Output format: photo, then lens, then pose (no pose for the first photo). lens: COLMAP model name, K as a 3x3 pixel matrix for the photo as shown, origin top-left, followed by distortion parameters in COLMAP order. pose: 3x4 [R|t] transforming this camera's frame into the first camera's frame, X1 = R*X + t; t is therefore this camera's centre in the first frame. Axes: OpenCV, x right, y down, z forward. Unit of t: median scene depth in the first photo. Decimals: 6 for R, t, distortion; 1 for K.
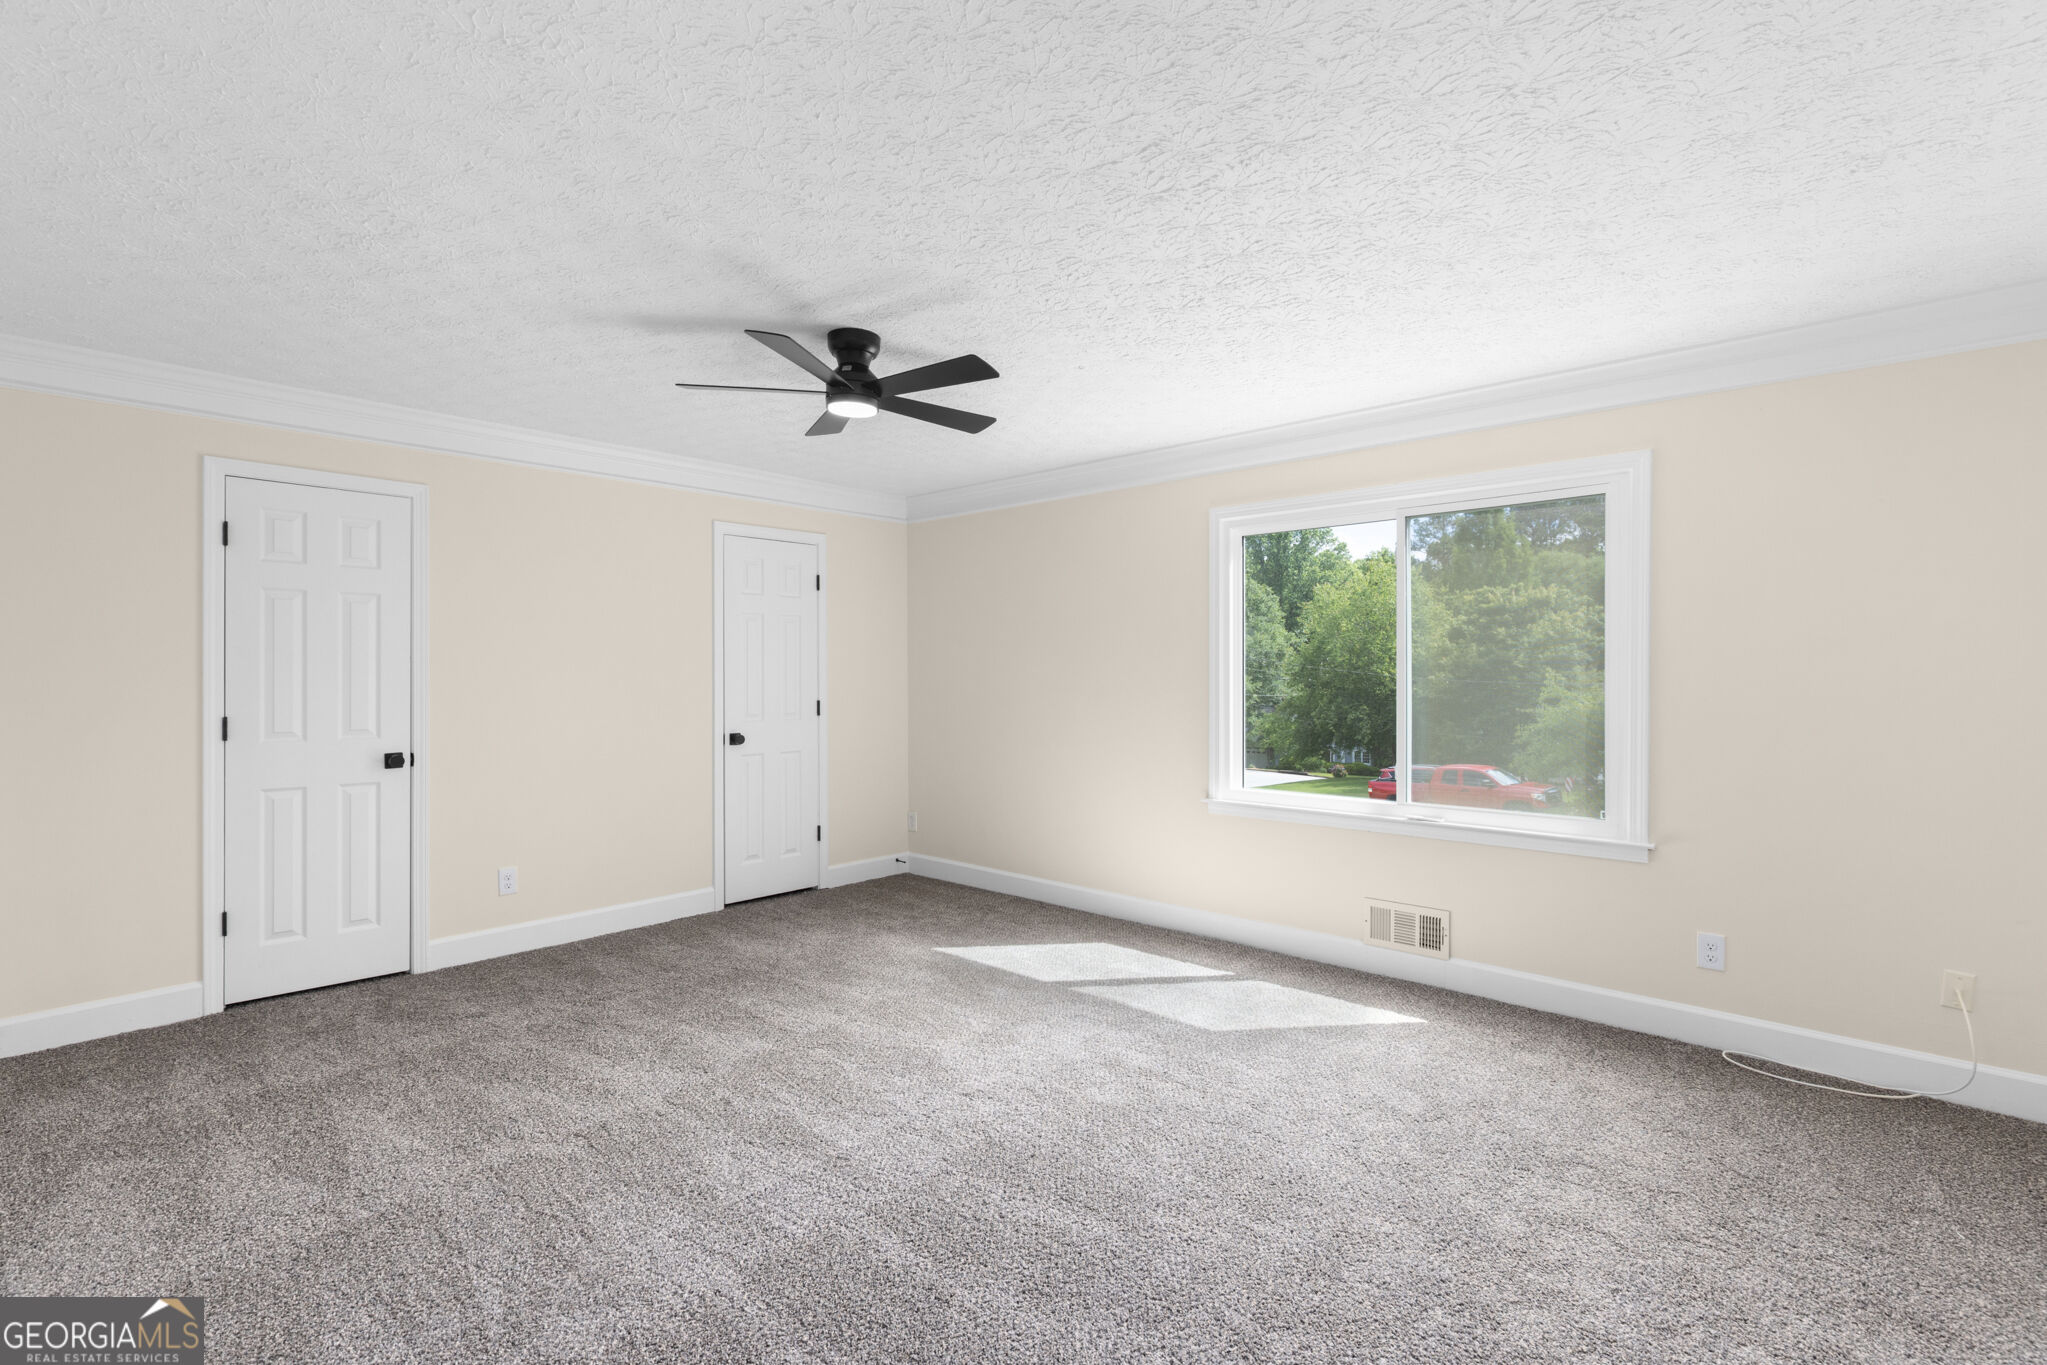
lens RADIAL K [[933.9, 0, 1016.1], [0, 933.9, 680.6], [0, 0, 1]] dist [0.002470, 0.000040]
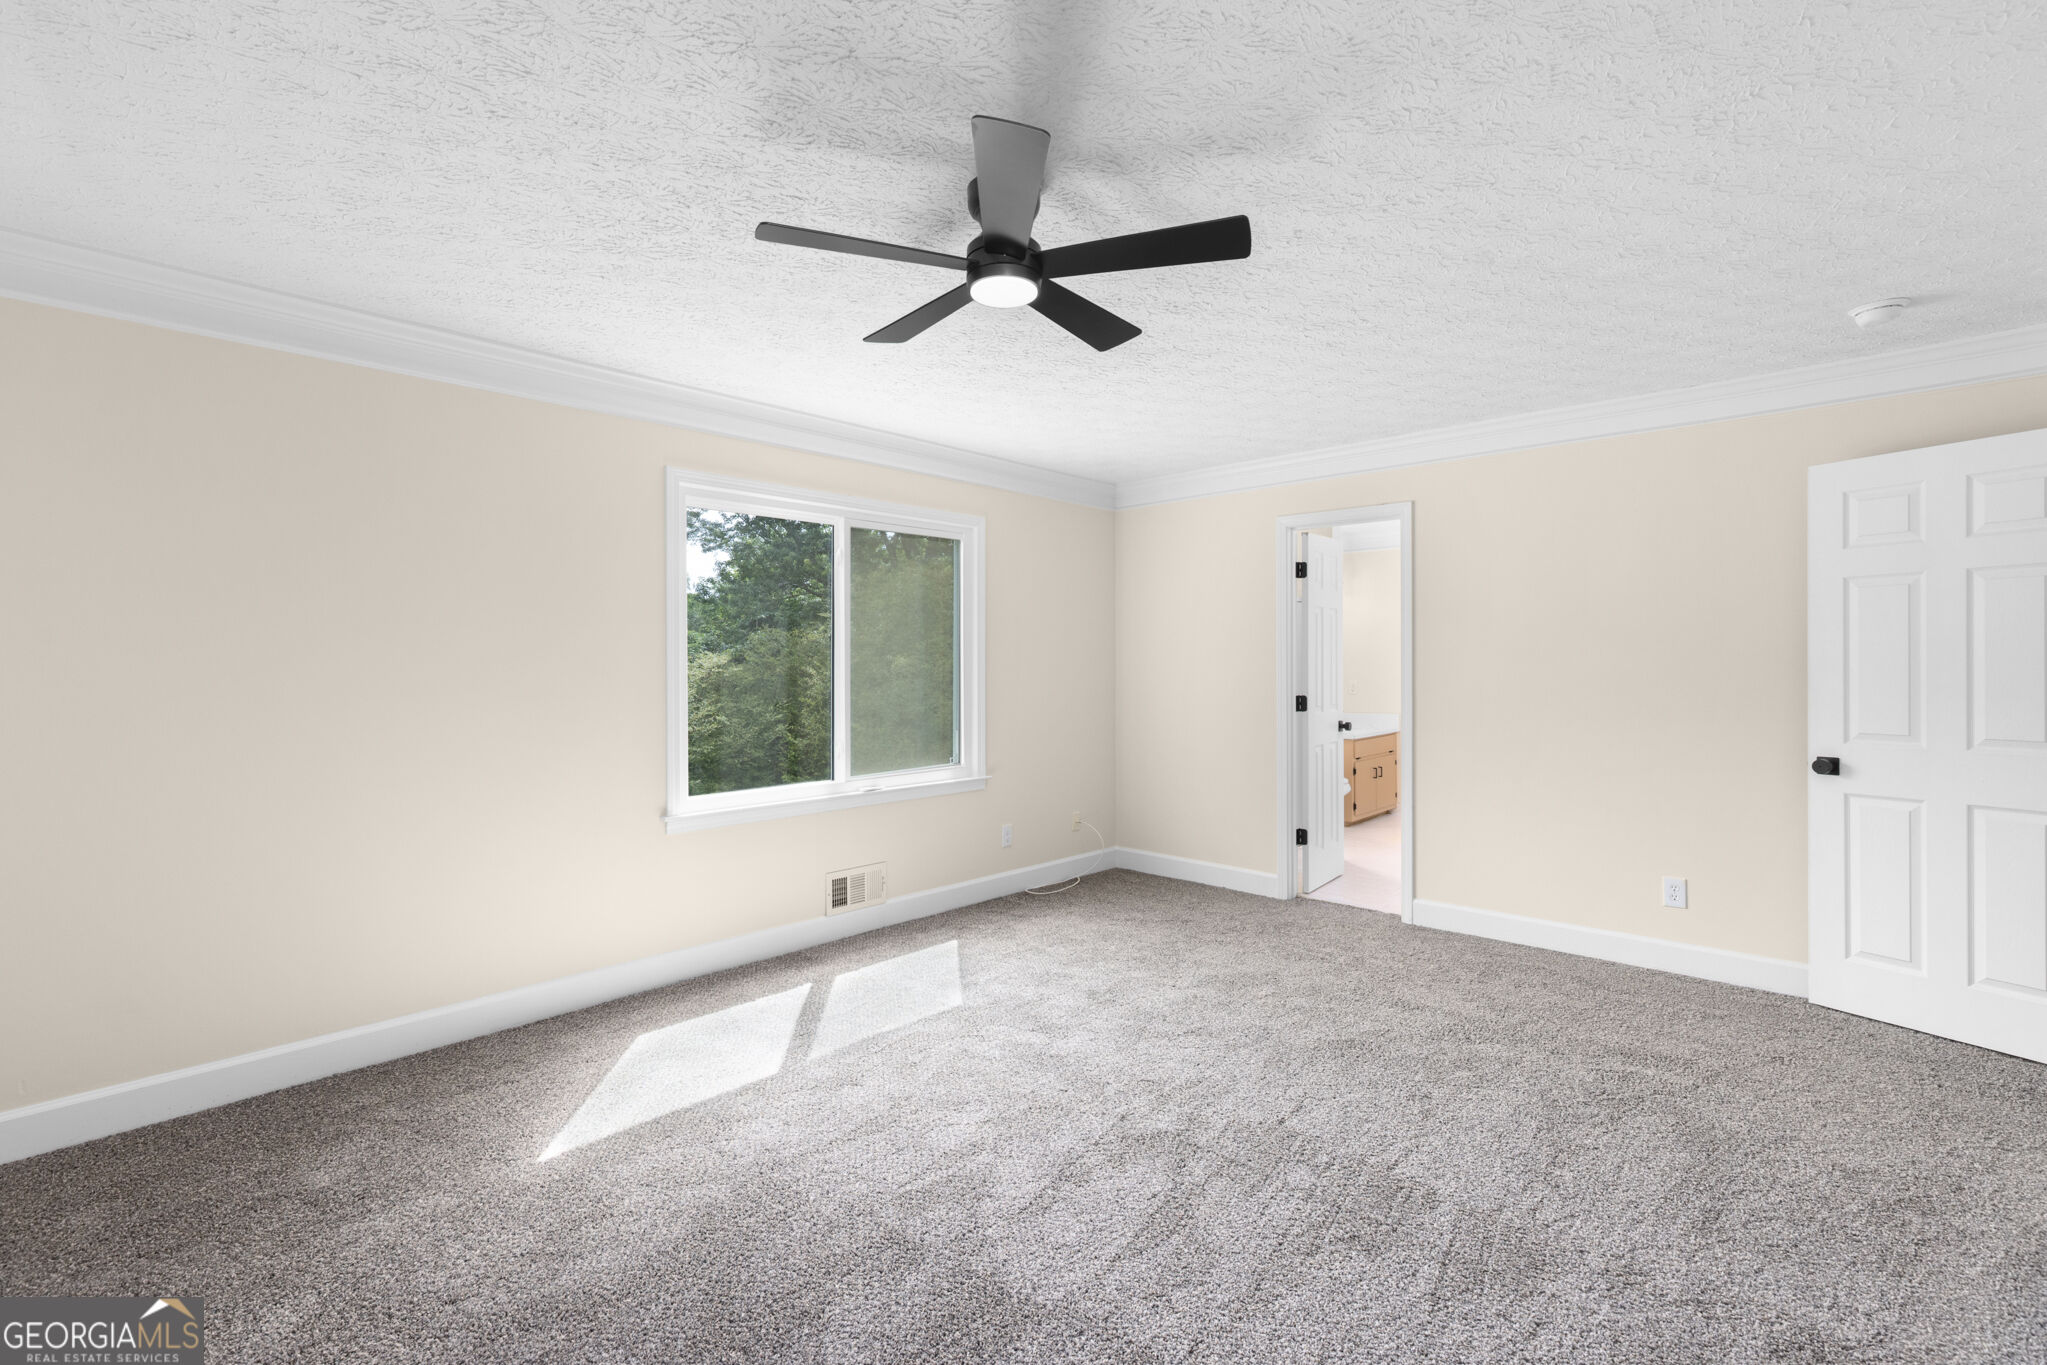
lens RADIAL K [[929.2, 0, 1029.5], [0, 929.2, 679.2], [0, 0, 1]] dist [0.001441, 0.000360]
pose [[0.008615, -0.012825, 0.999881, -0.707785], [0.009362, 0.999875, 0.012744, -0.002688], [-0.999919, 0.009251, 0.008734, 0.779586]]
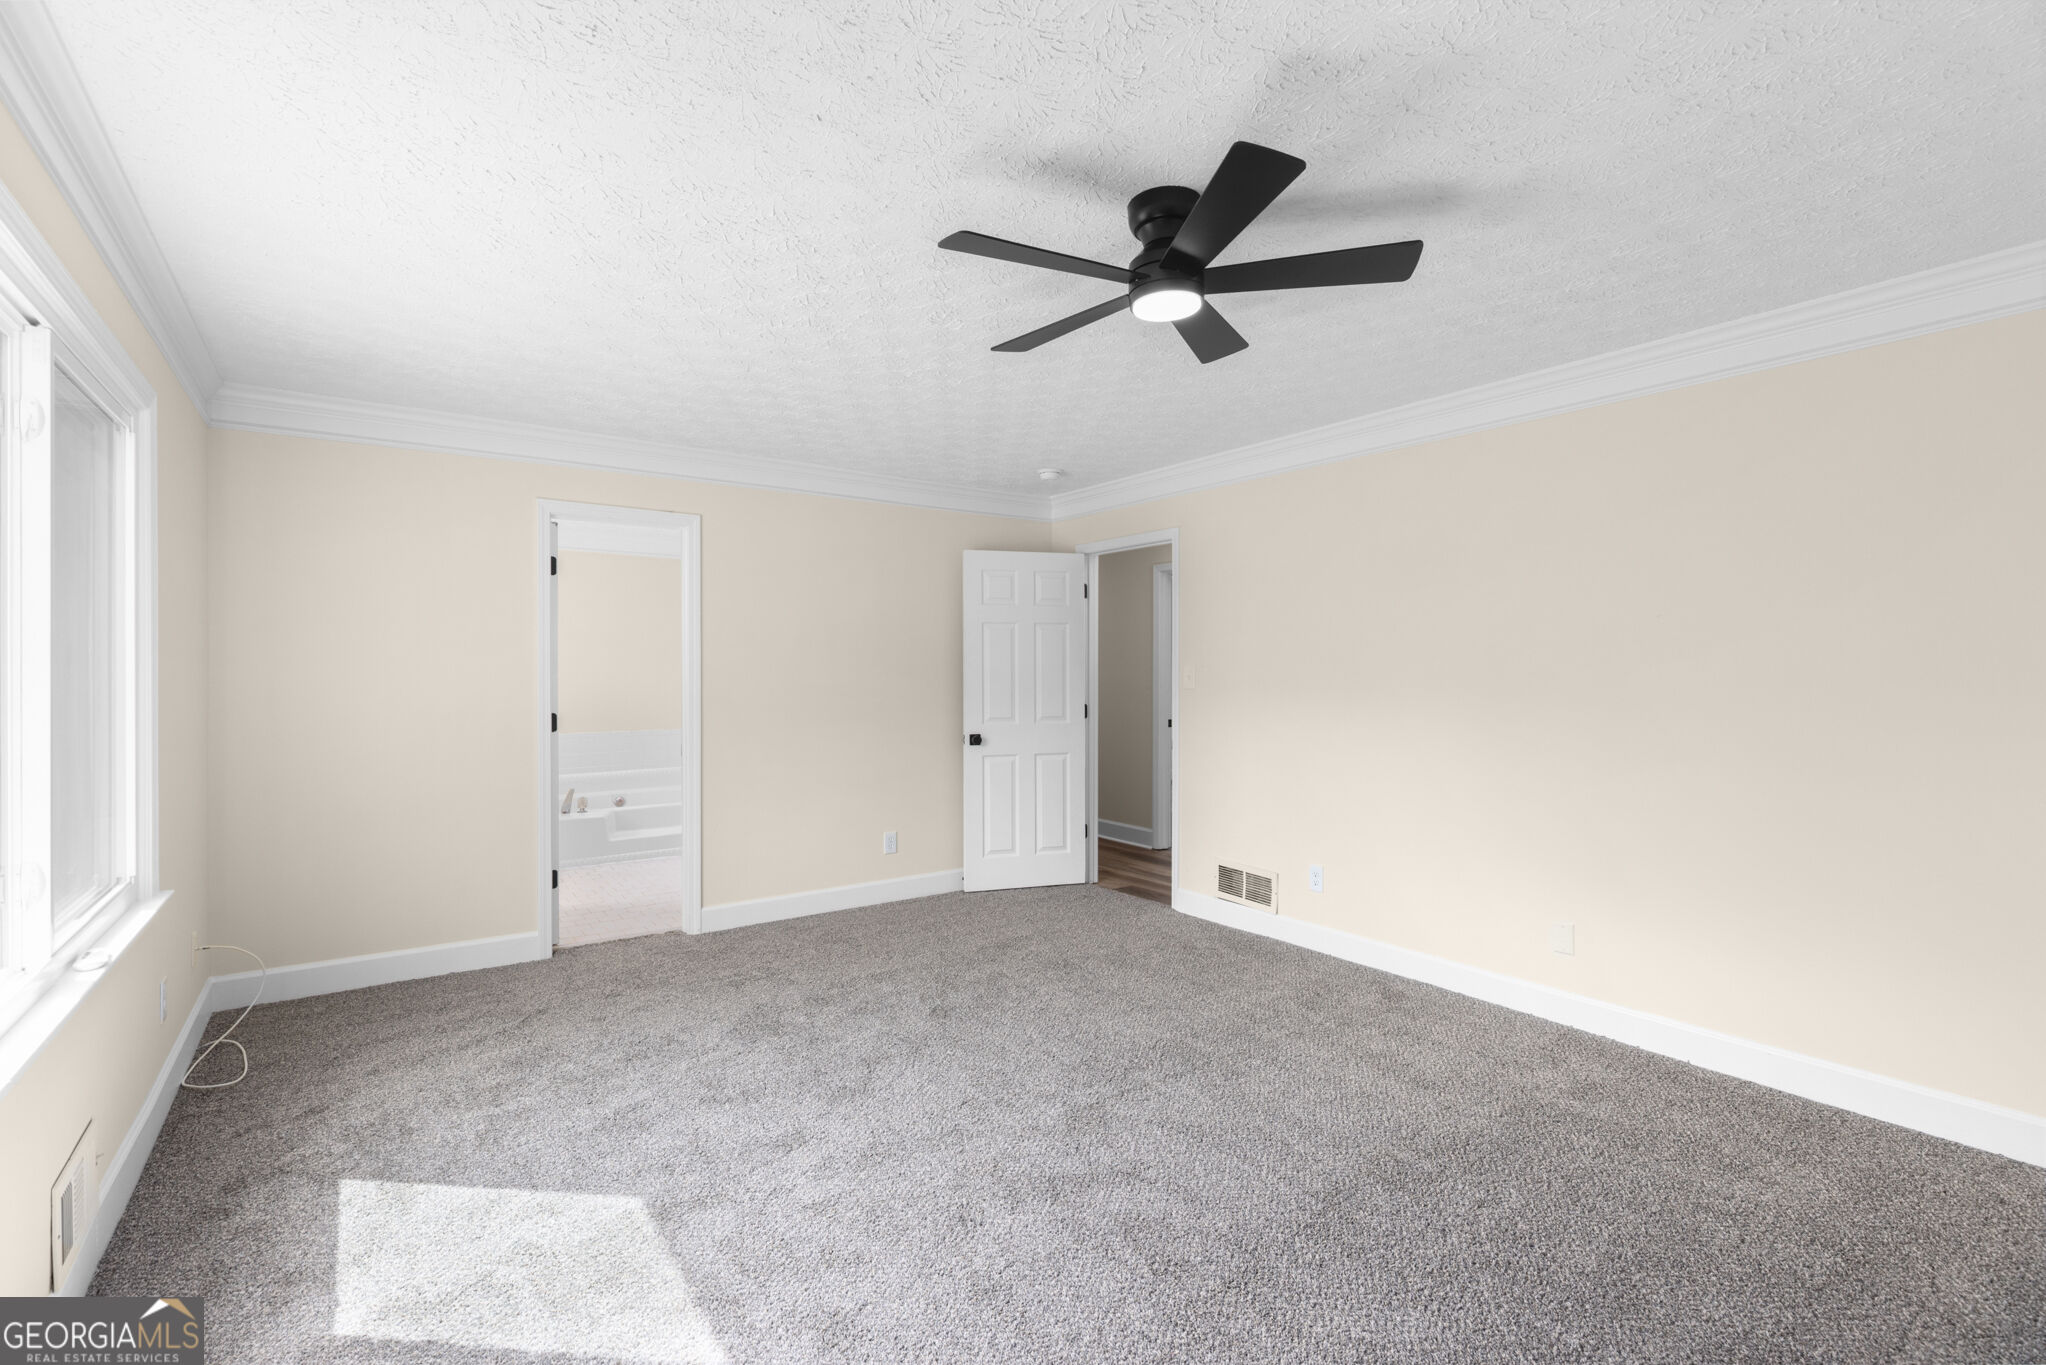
lens RADIAL K [[917.3, 0, 1027.0], [0, 917.3, 671.0], [0, 0, 1]] dist [0.002316, 0.000140]
pose [[-0.980439, 0.002593, 0.196806, -0.172418], [0.004003, 0.999969, 0.006769, -0.014483], [-0.196782, 0.007424, -0.980419, 1.370733]]
